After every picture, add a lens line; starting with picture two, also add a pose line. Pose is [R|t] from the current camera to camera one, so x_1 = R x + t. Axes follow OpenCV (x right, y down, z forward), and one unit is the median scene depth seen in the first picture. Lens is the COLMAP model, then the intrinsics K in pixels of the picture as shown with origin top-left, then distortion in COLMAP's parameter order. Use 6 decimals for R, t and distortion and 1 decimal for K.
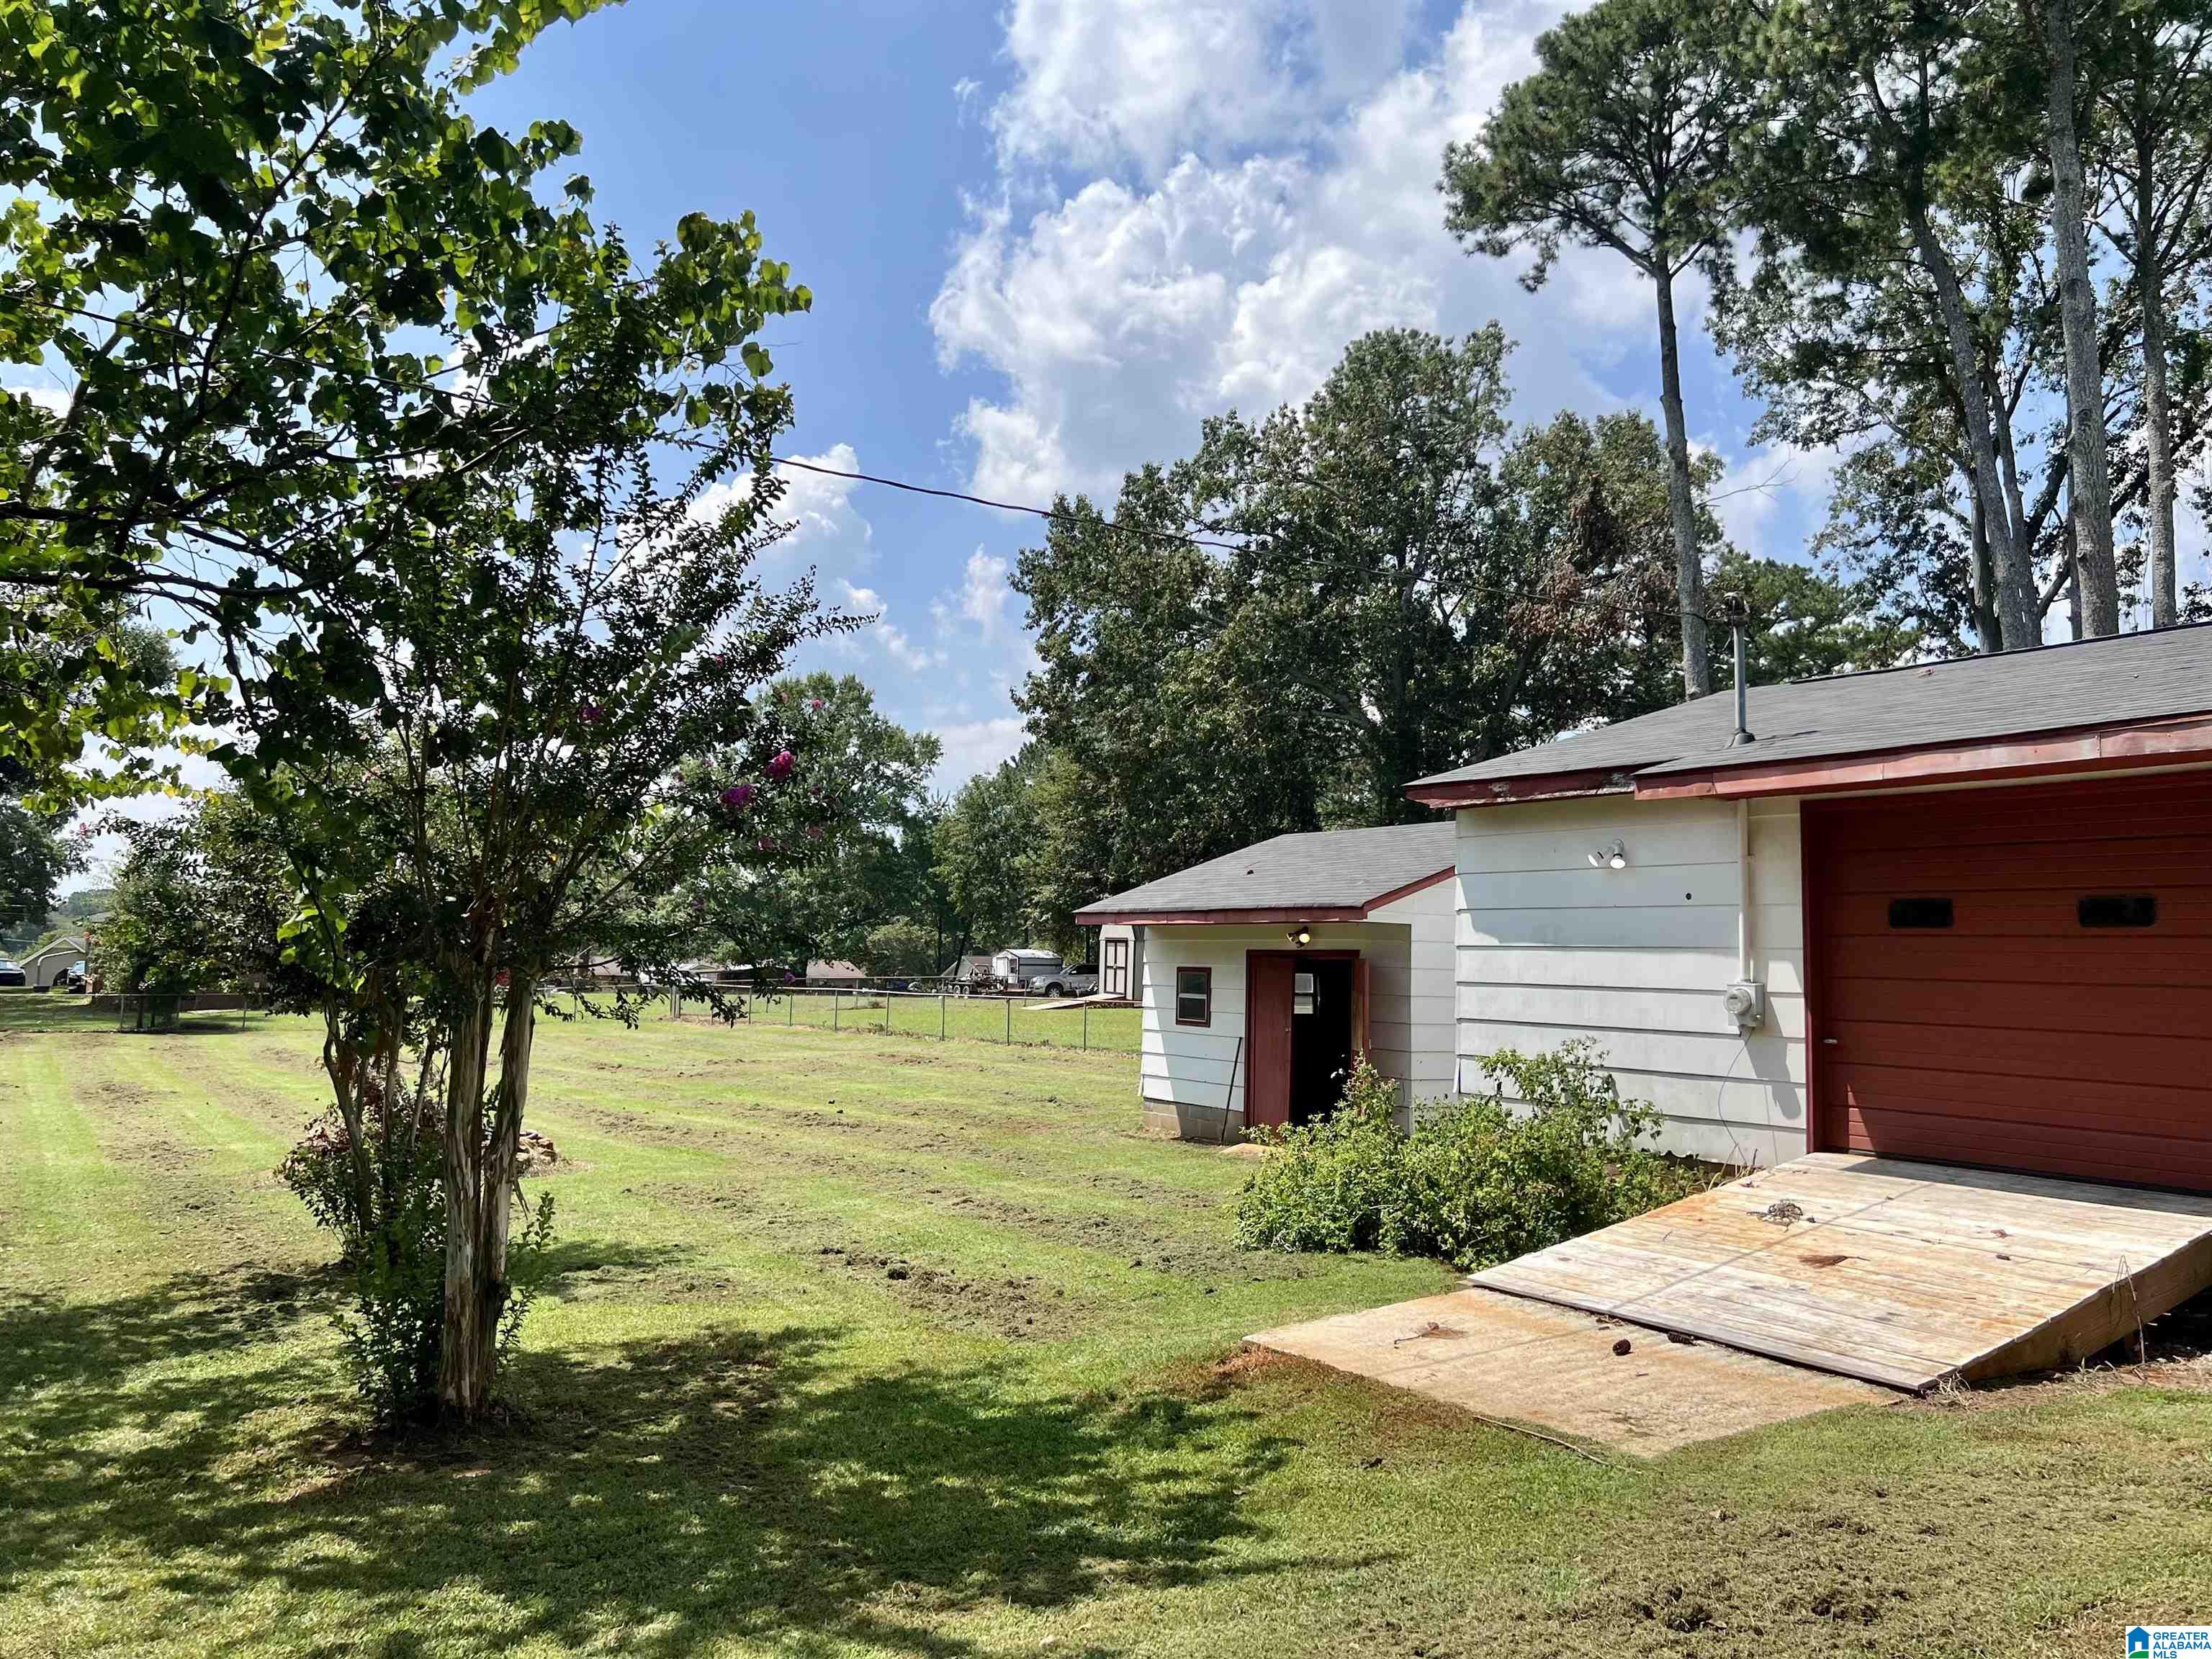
lens RADIAL K [[1648.0, 0, 1106.0], [0, 1648.0, 829.5], [0, 0, 1]] dist [0.065729, -0.084778]
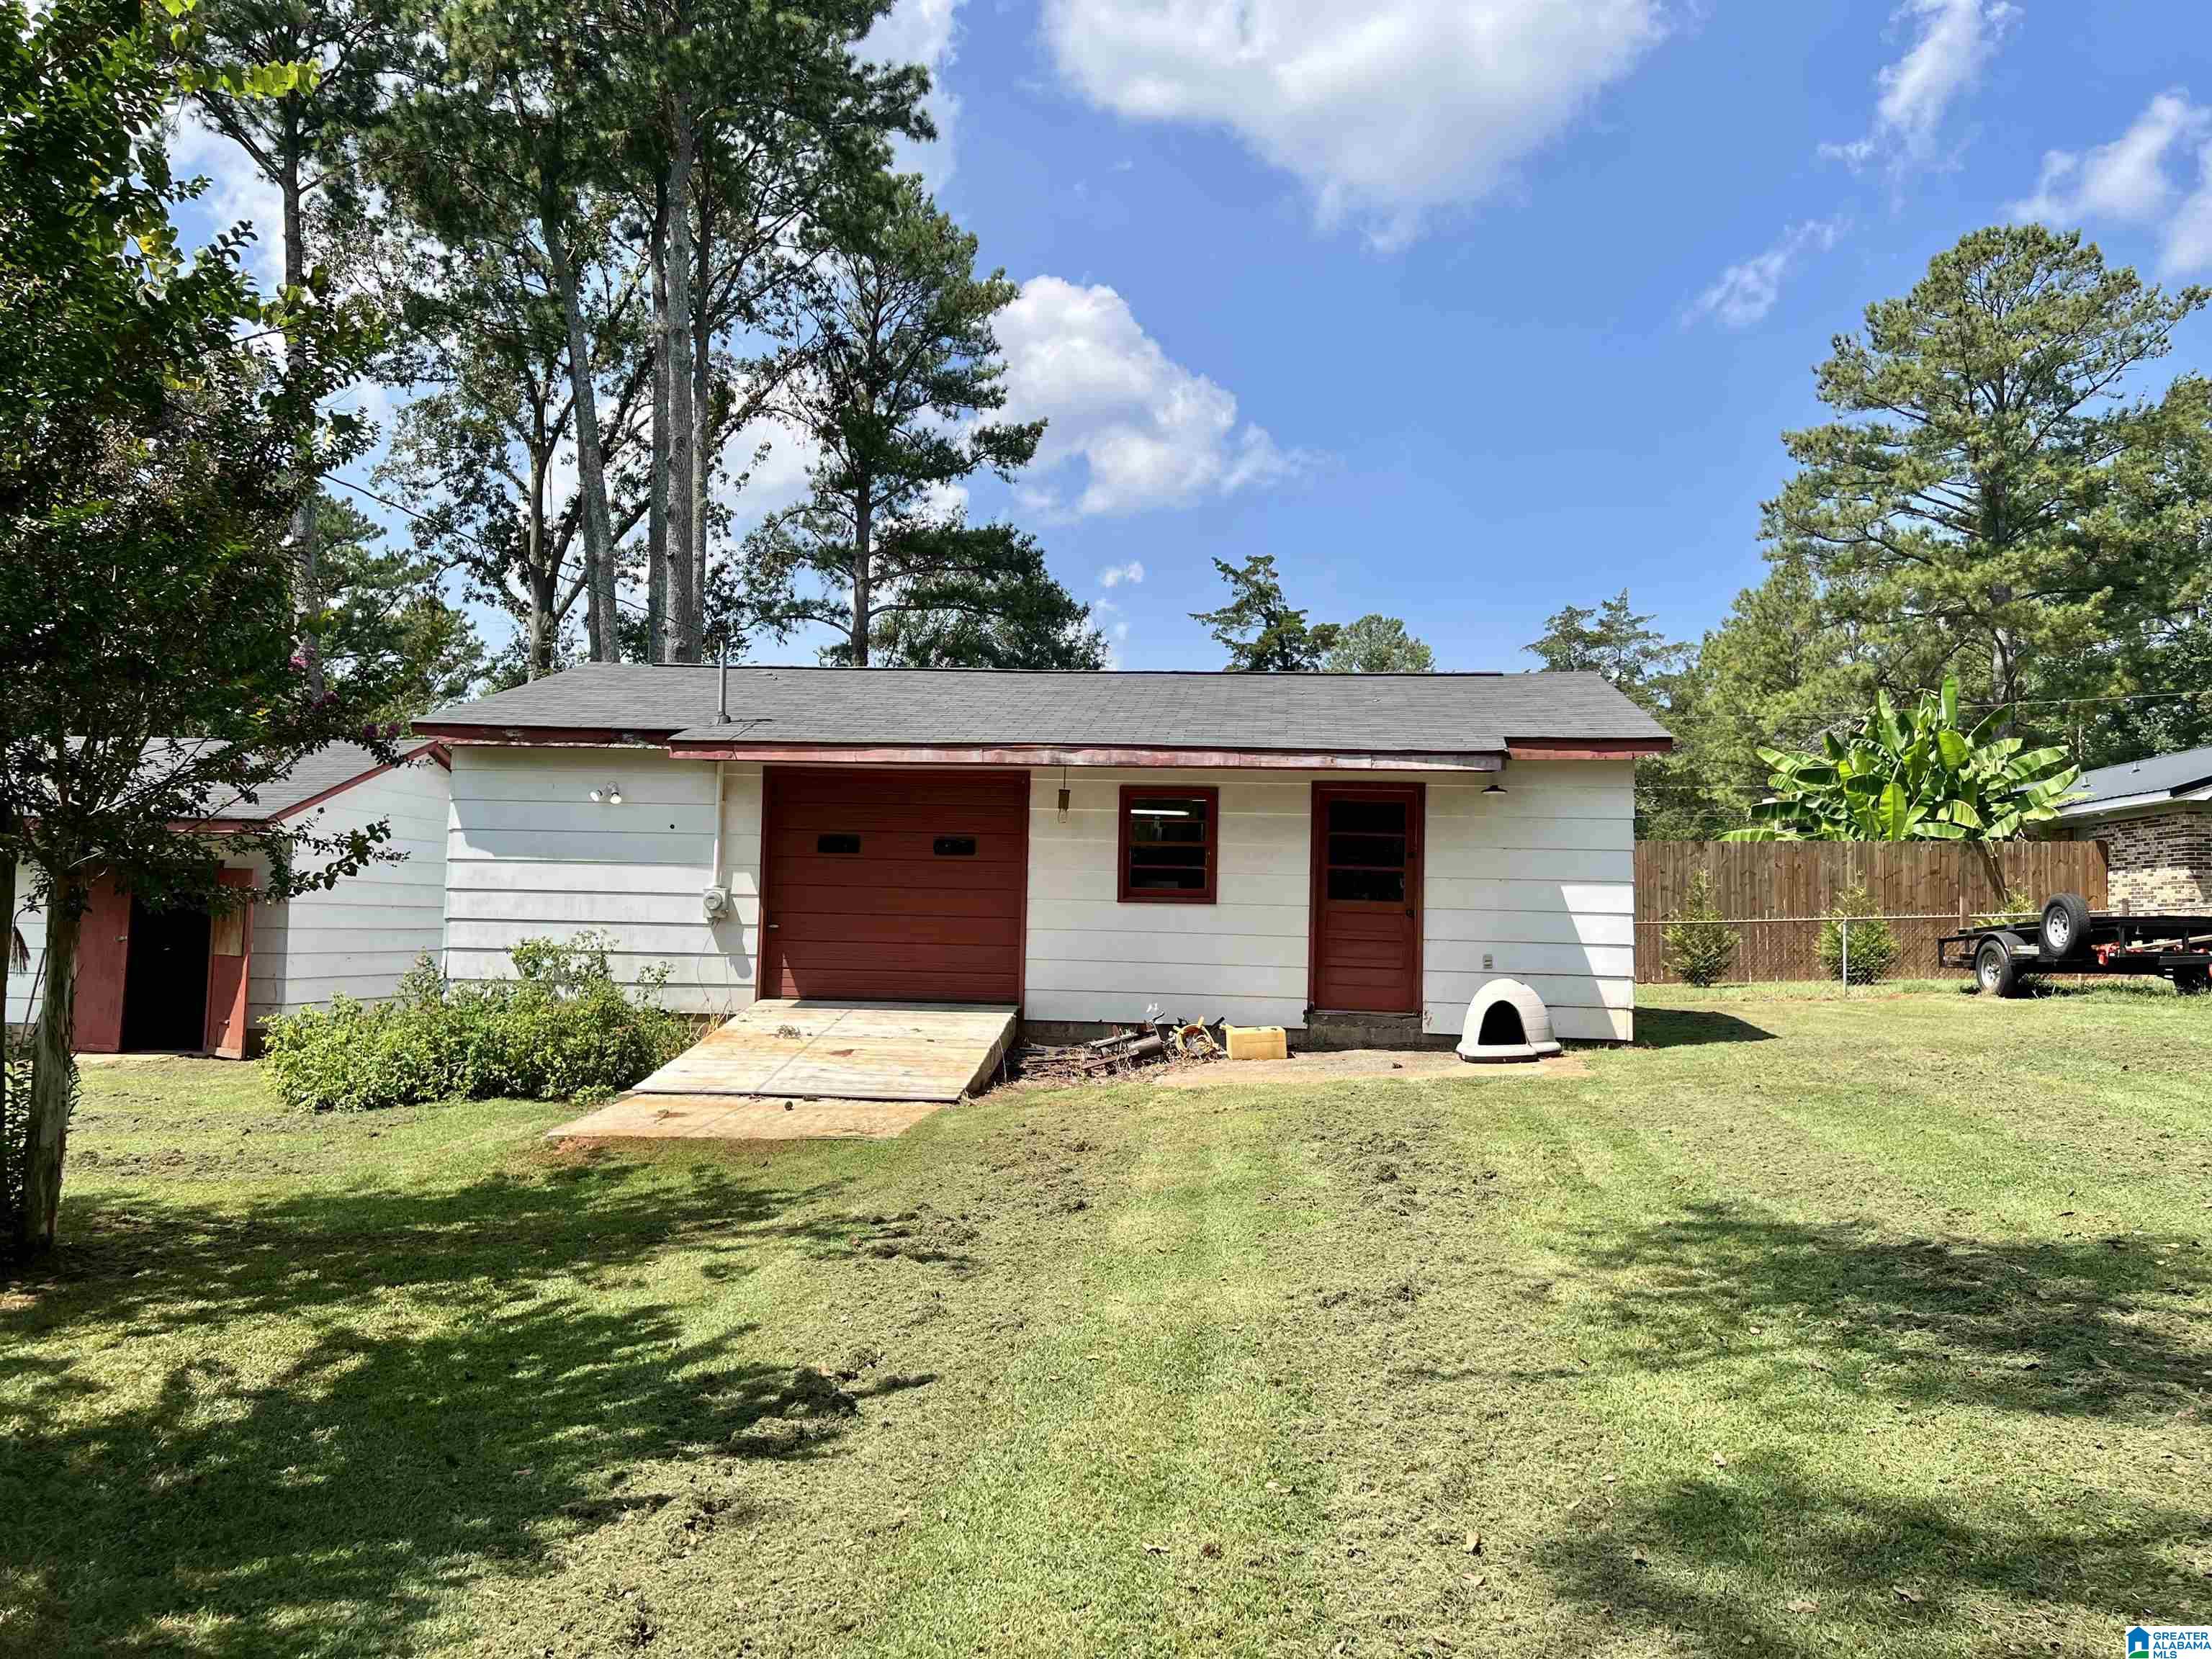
lens RADIAL K [[1648.0, 0, 1106.0], [0, 1648.0, 829.5], [0, 0, 1]] dist [0.065729, -0.084778]
pose [[0.637822, 0.034179, 0.769425, -0.632631], [-0.072431, 0.997249, 0.015744, -0.007509], [-0.766770, -0.065772, 0.638543, -0.221053]]
